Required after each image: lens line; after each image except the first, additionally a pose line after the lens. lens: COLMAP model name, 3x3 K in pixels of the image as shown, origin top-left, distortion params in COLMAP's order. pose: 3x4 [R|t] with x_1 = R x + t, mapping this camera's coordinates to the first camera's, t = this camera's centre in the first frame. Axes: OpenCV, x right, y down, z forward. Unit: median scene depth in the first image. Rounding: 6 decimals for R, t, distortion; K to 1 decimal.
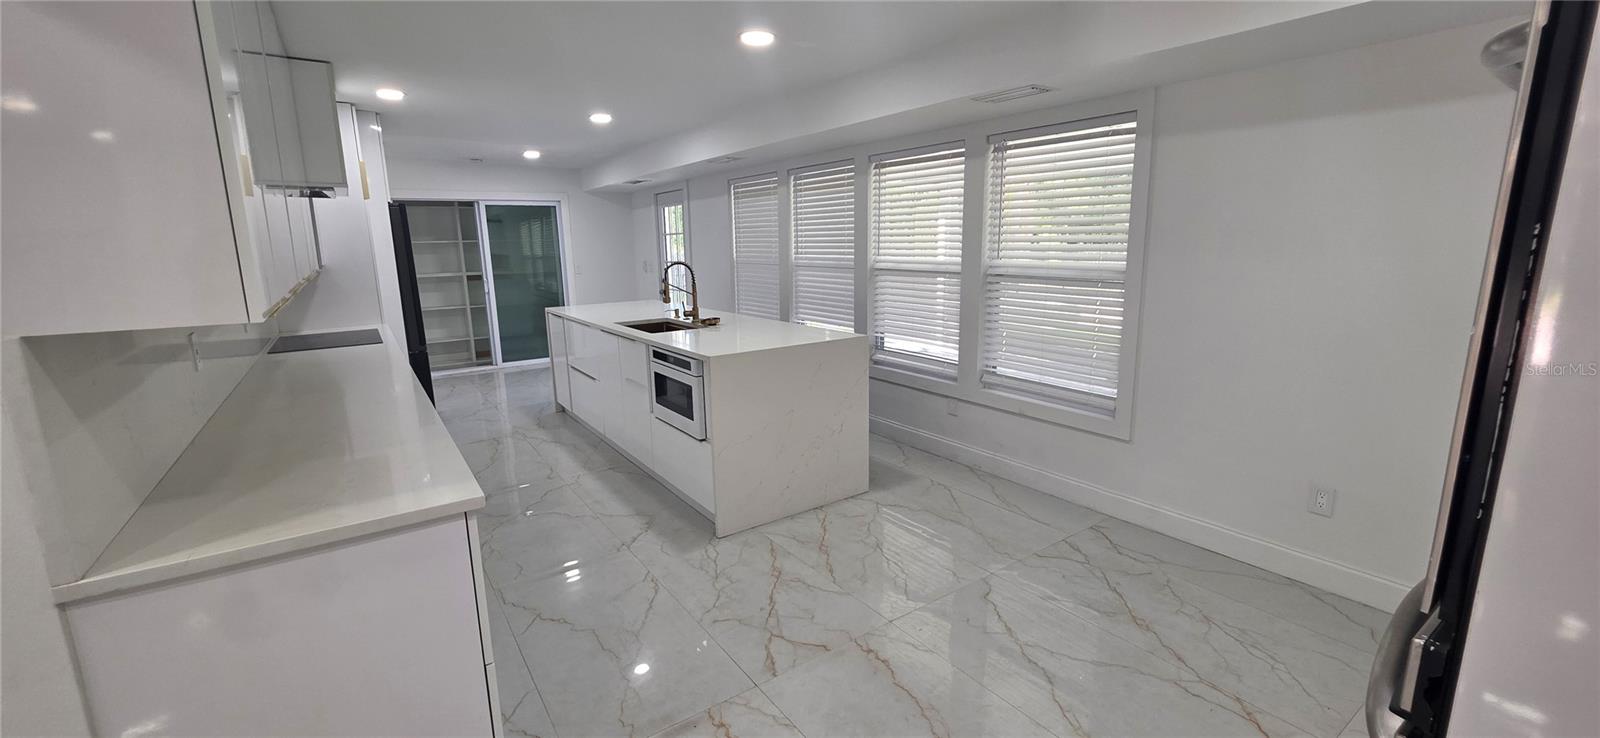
lens RADIAL K [[641.5, 0, 799.5], [0, 641.5, 368.2], [0, 0, 1]] dist [0.001958, 0.000741]
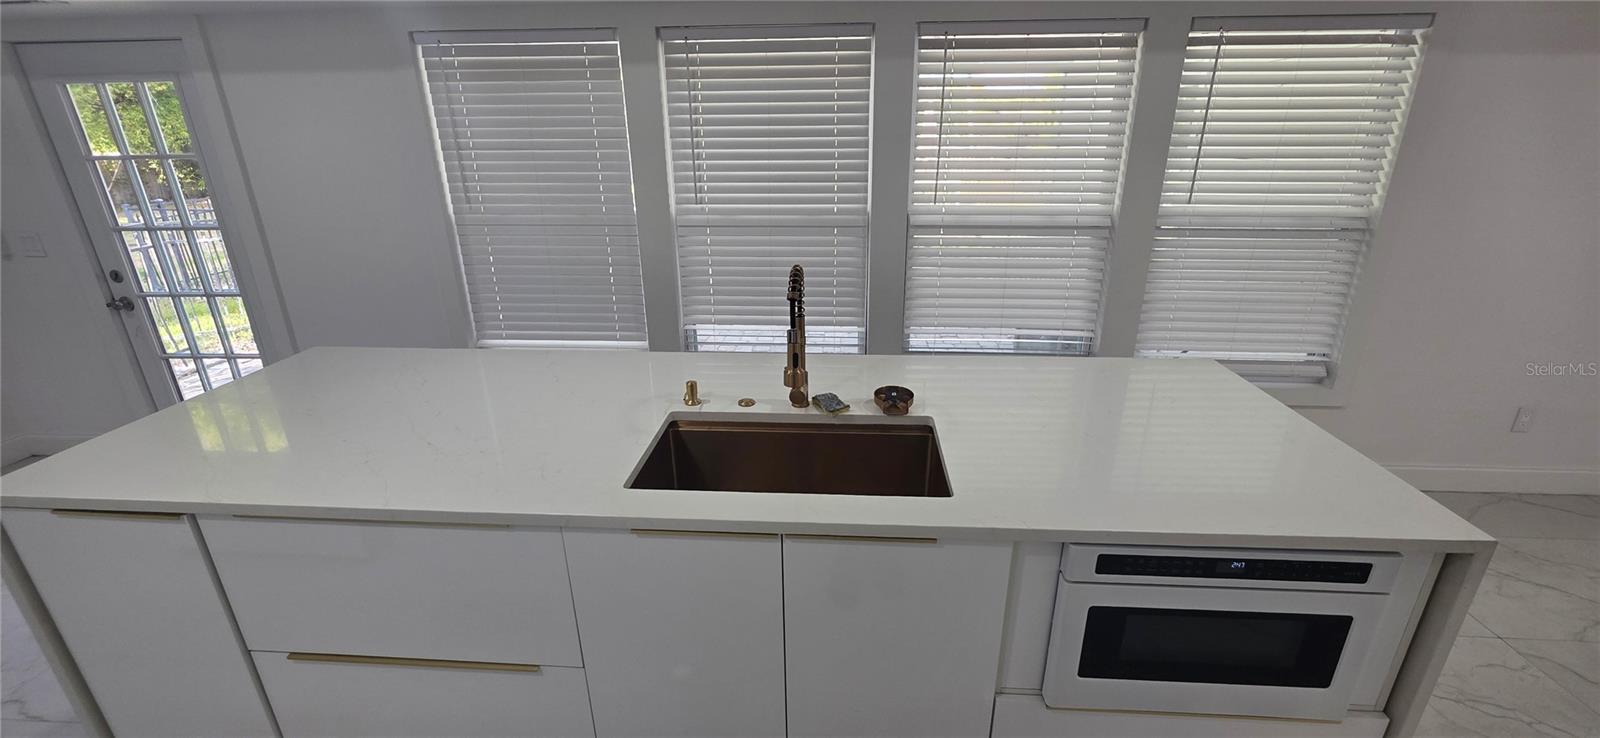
lens RADIAL K [[641.5, 0, 814.5], [0, 641.5, 359.6], [0, 0, 1]] dist [0.001958, 0.000741]
pose [[0.615879, -0.230228, 0.753451, -0.365425], [0.151487, 0.973110, 0.173521, -0.131204], [-0.773140, 0.007270, 0.634194, 0.601306]]
